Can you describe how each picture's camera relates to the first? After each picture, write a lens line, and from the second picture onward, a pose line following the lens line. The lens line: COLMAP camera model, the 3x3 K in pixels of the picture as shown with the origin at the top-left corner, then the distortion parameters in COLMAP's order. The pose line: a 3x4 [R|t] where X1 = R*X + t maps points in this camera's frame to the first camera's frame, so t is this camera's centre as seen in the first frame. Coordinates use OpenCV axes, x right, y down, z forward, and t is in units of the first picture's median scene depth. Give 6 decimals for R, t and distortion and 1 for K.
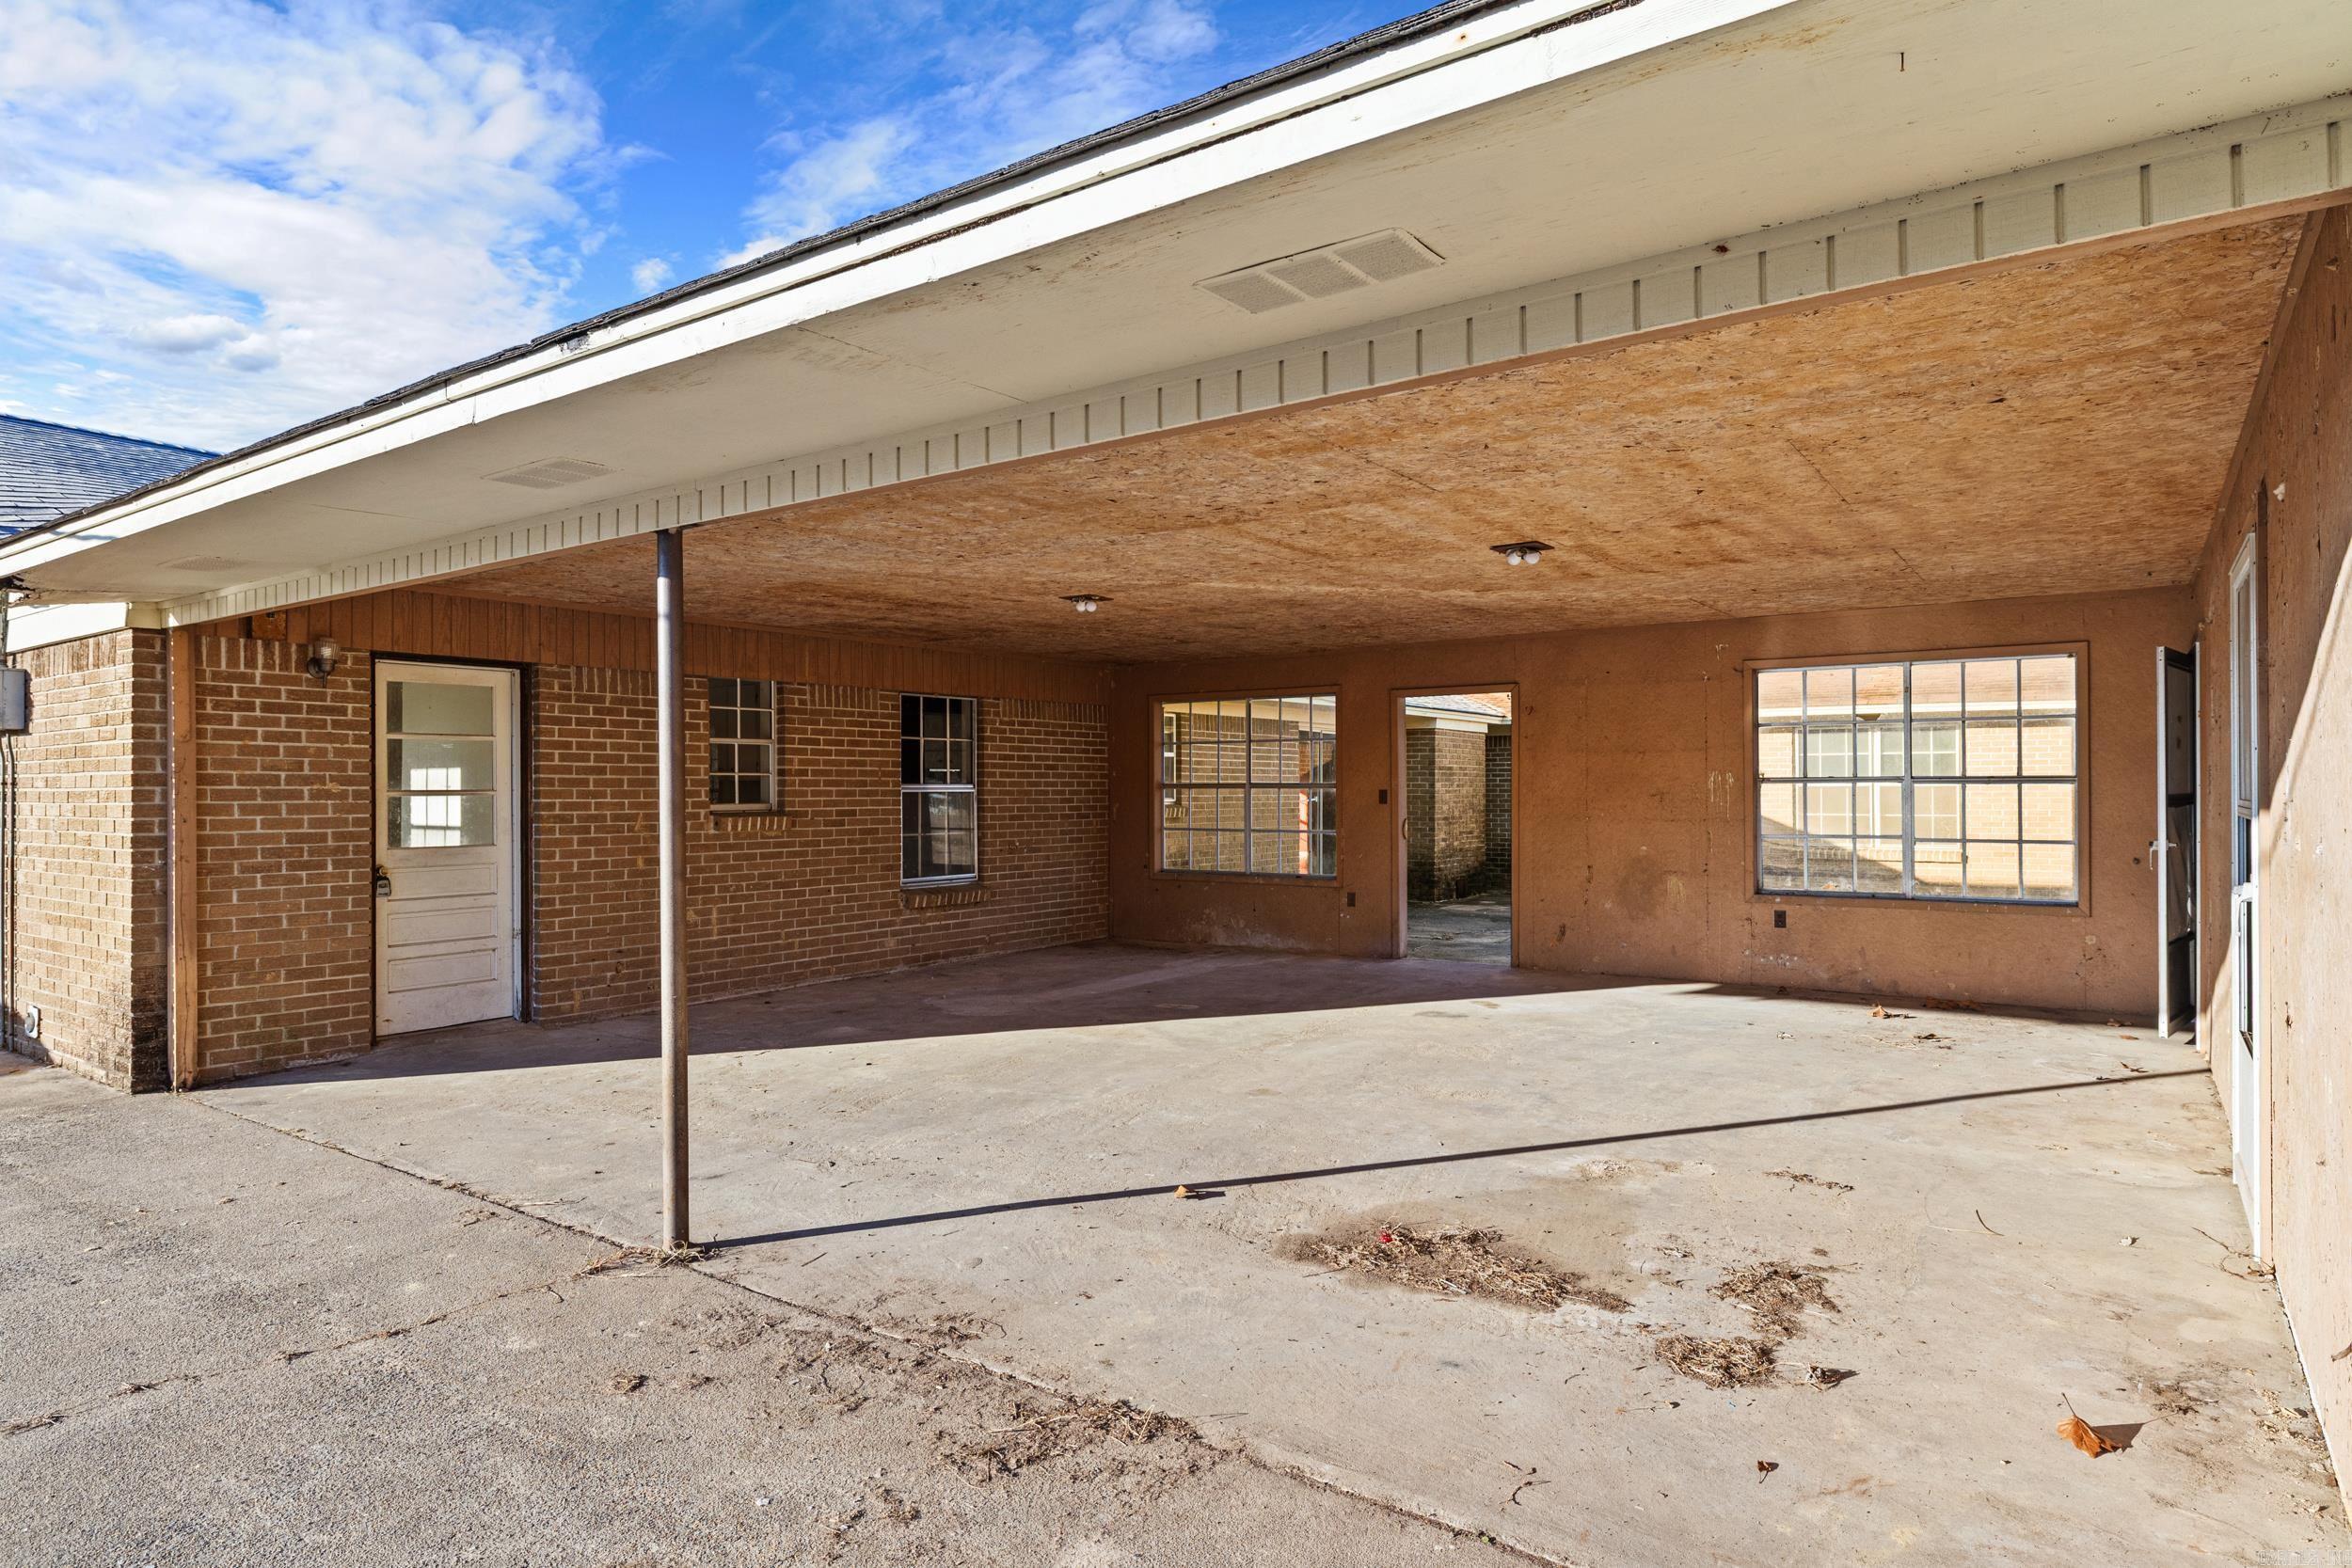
lens RADIAL K [[1356.7, 0, 1172.3], [0, 1356.7, 786.1], [0, 0, 1]] dist [-0.001102, -0.000287]
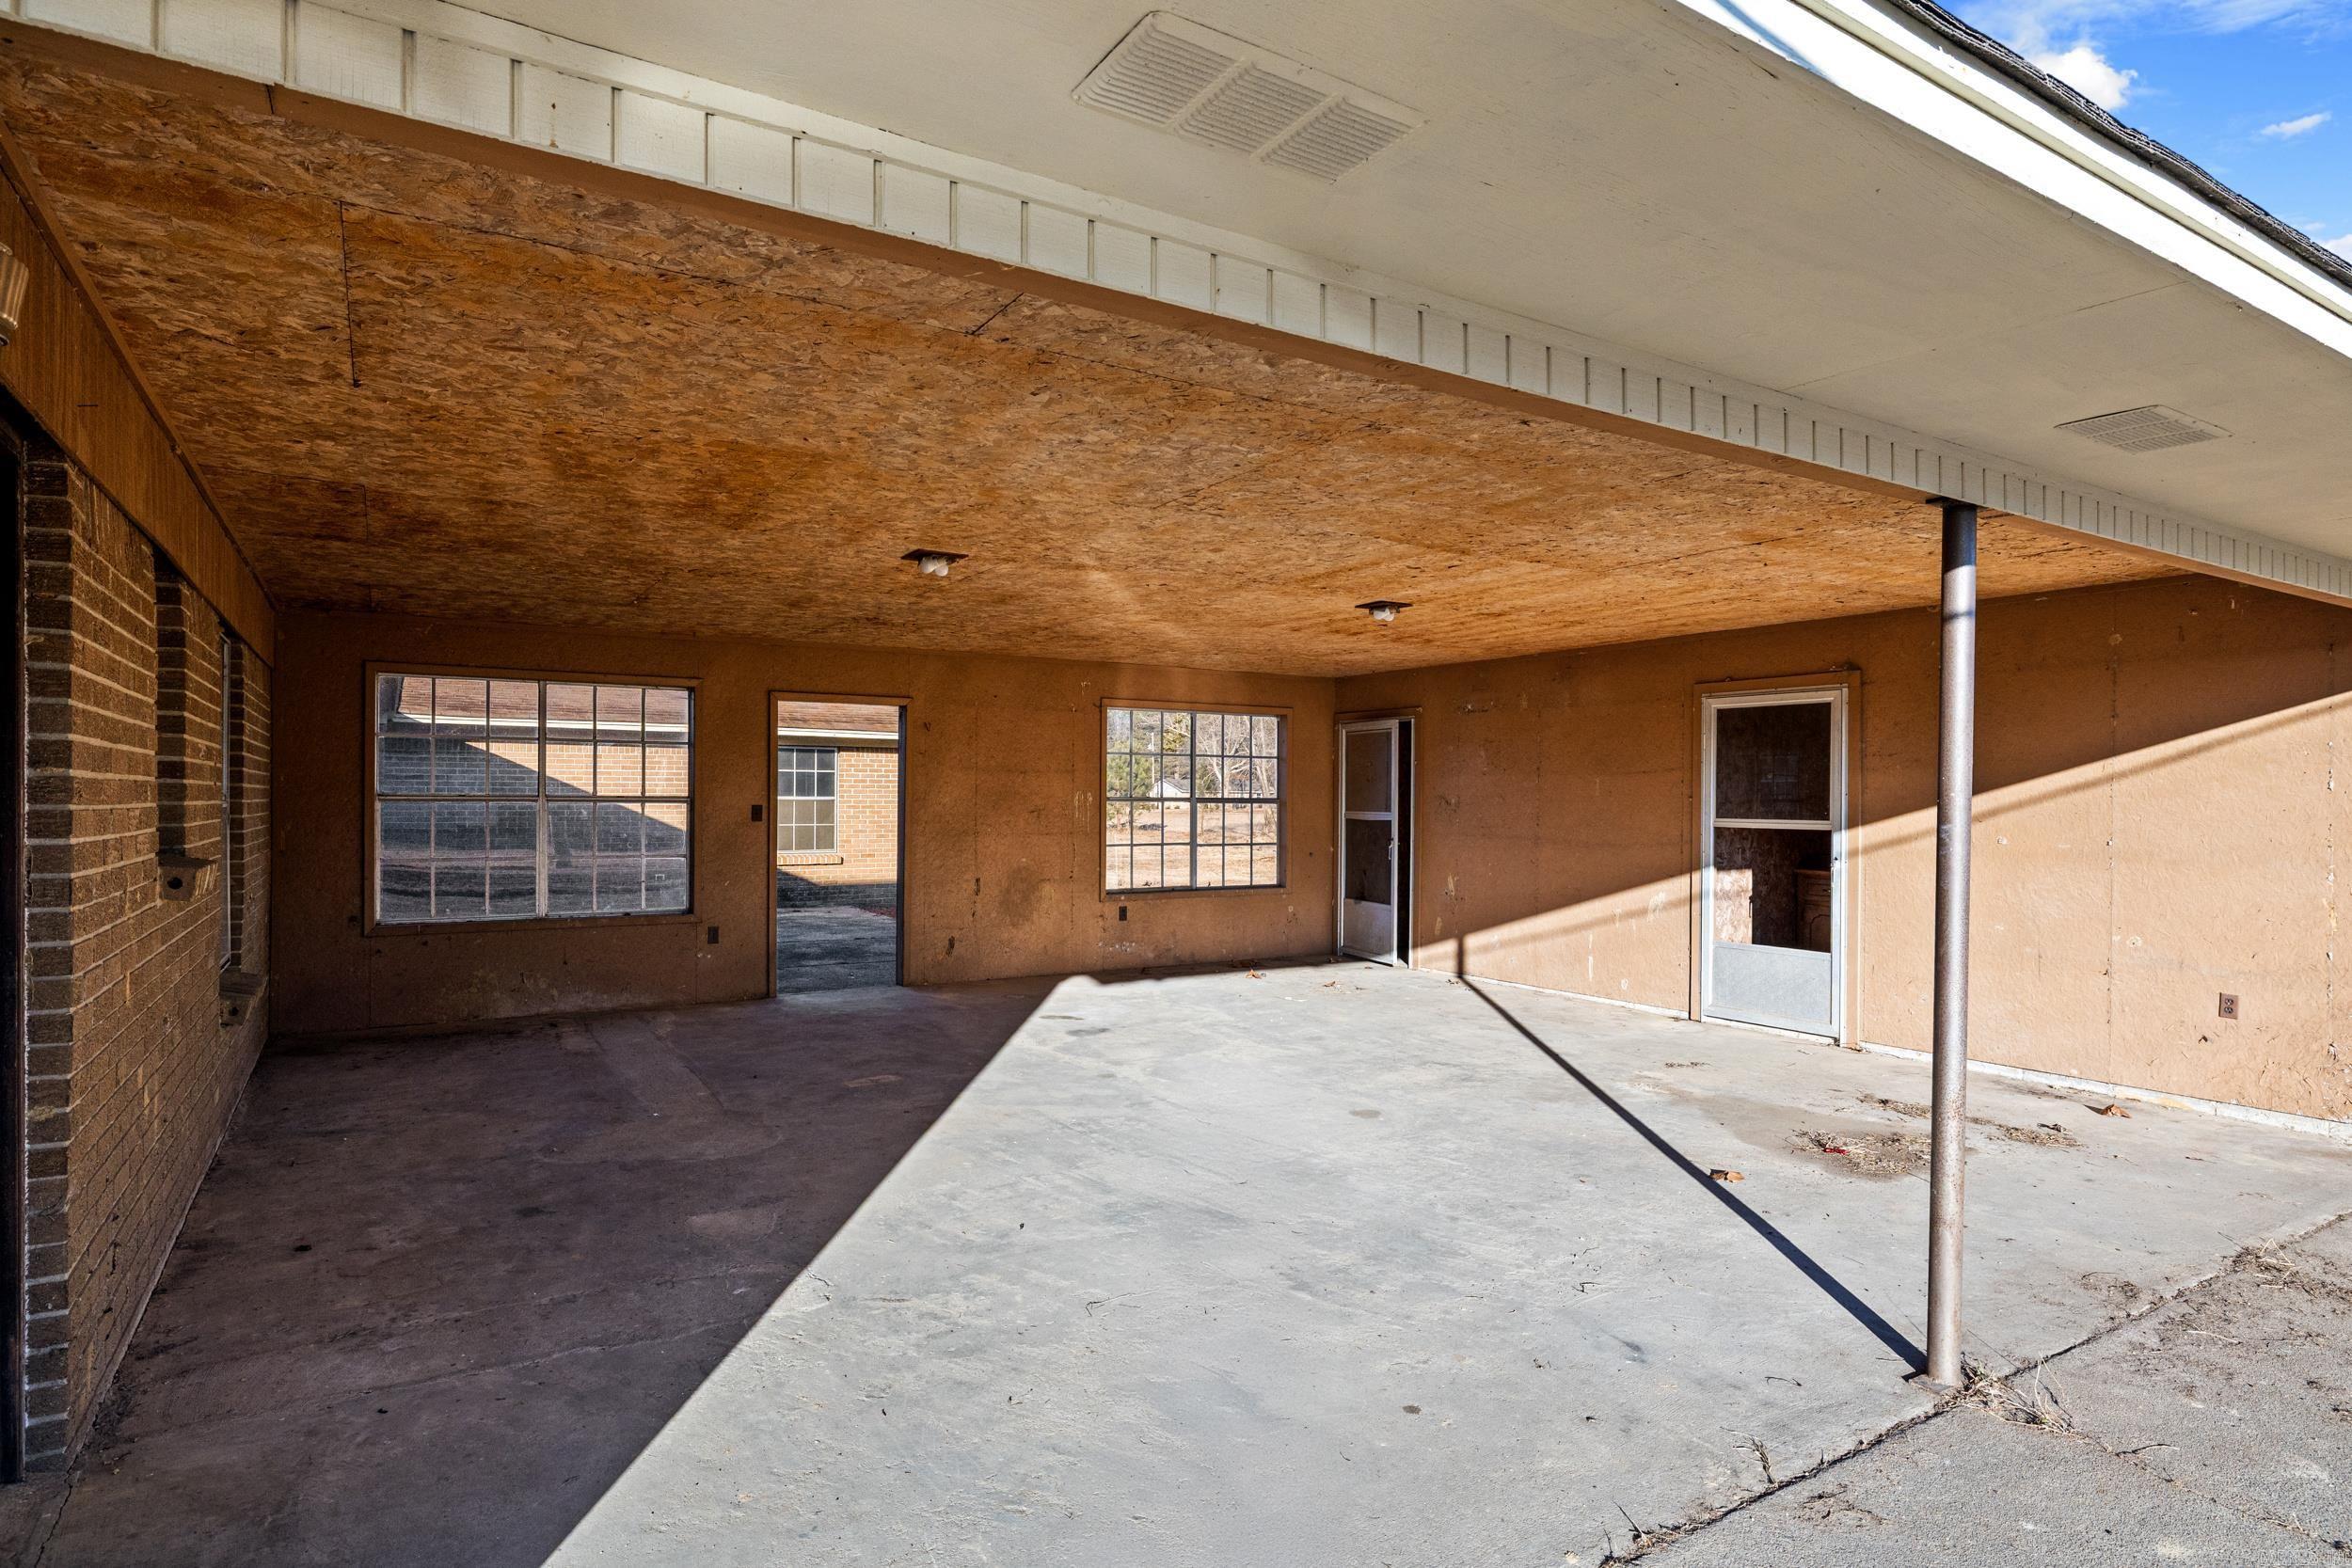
lens RADIAL K [[1257.5, 0, 1171.9], [0, 1257.5, 793.1], [0, 0, 1]] dist [-0.003924, -0.001405]
pose [[0.384315, 0.011377, 0.923132, -0.576442], [-0.010294, 0.999915, -0.008038, -0.001471], [-0.923145, -0.006414, 0.384400, 0.526688]]
